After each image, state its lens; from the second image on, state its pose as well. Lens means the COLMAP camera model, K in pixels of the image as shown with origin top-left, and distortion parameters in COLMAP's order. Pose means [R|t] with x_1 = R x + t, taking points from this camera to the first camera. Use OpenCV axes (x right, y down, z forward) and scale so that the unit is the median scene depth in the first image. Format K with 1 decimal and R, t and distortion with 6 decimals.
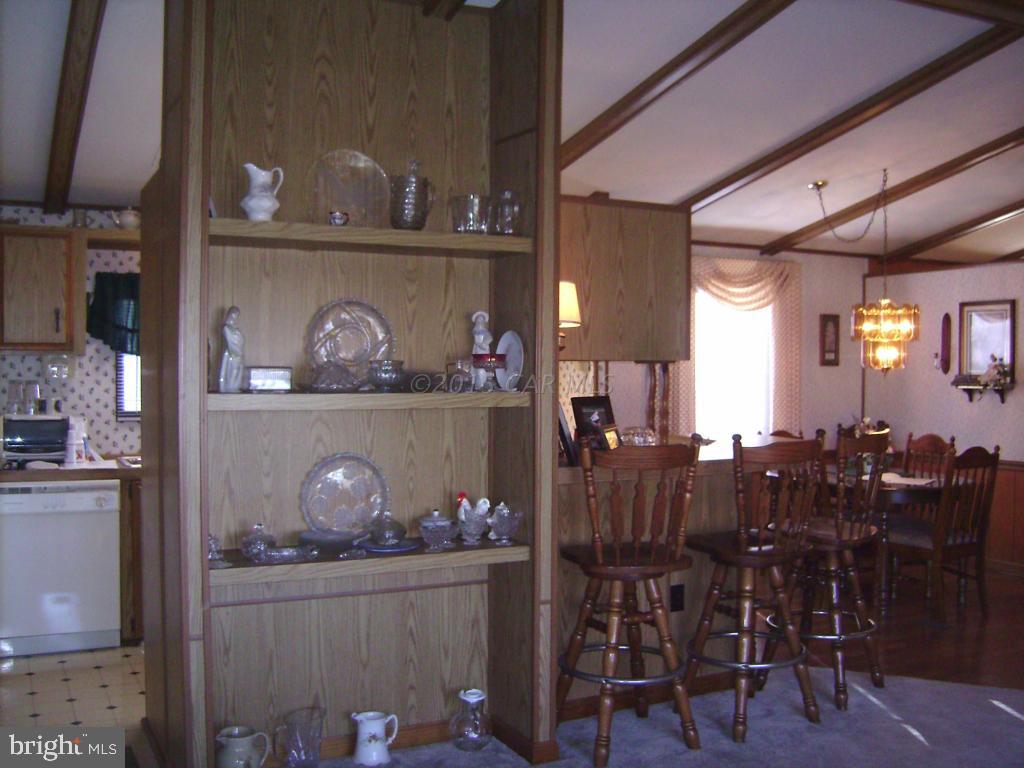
lens RADIAL K [[1057.4, 0, 510.5], [0, 1057.4, 381.3], [0, 0, 1]] dist [-0.126316, 0.000000]
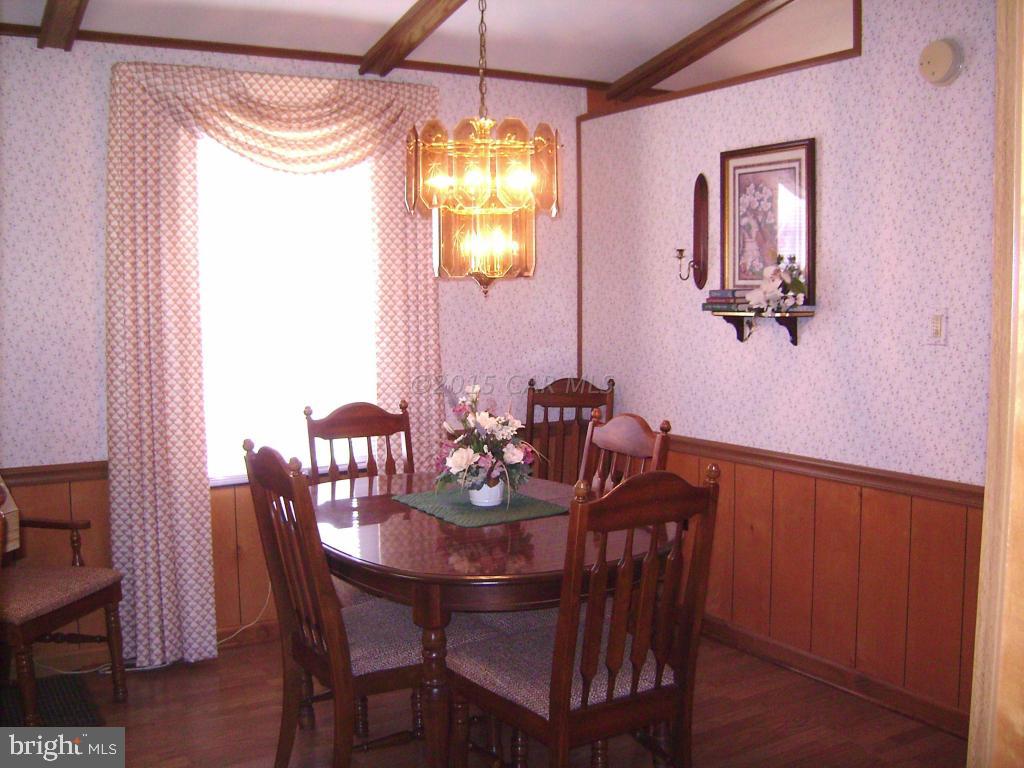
lens RADIAL K [[1057.4, 0, 508.9], [0, 1057.4, 380.4], [0, 0, 1]] dist [-0.126316, 0.000000]
pose [[0.998101, -0.017495, 0.059065, 0.512254], [0.013219, 0.997316, 0.072020, -0.000510], [-0.060166, -0.071102, 0.995653, 0.815767]]
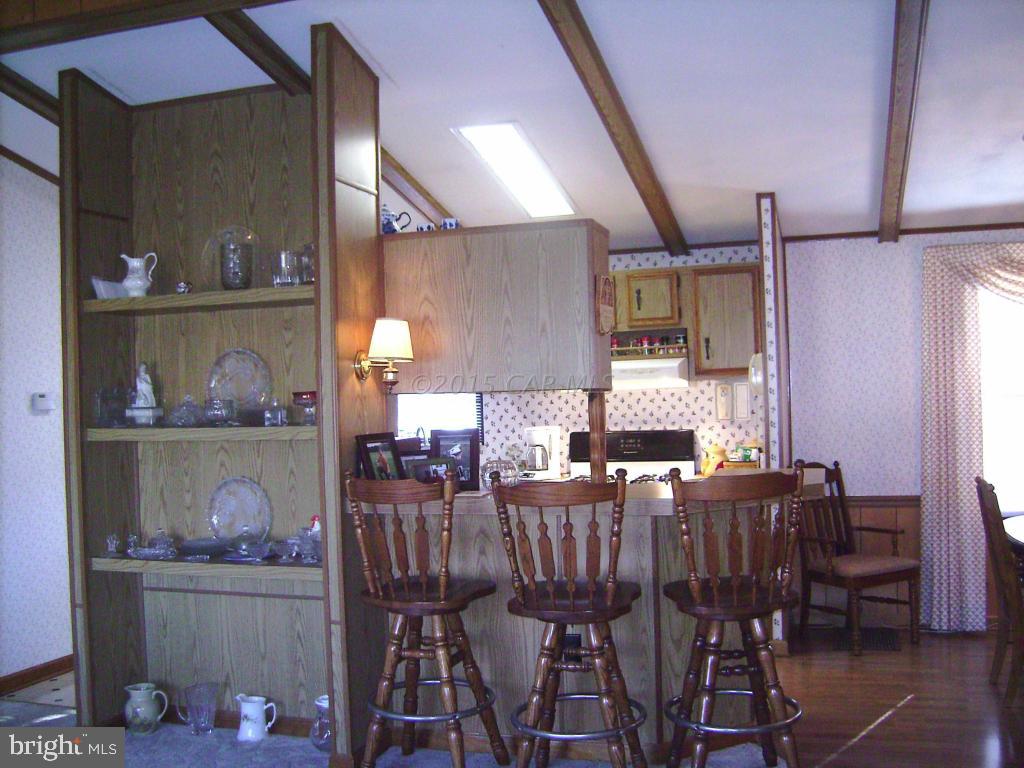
lens RADIAL K [[1057.4, 0, 506.8], [0, 1057.4, 382.2], [0, 0, 1]] dist [-0.126316, 0.000000]
pose [[0.705352, -0.030861, -0.708185, 0.818804], [0.020721, 0.999523, -0.022919, -0.005363], [0.708555, 0.001492, 0.705654, 0.333136]]
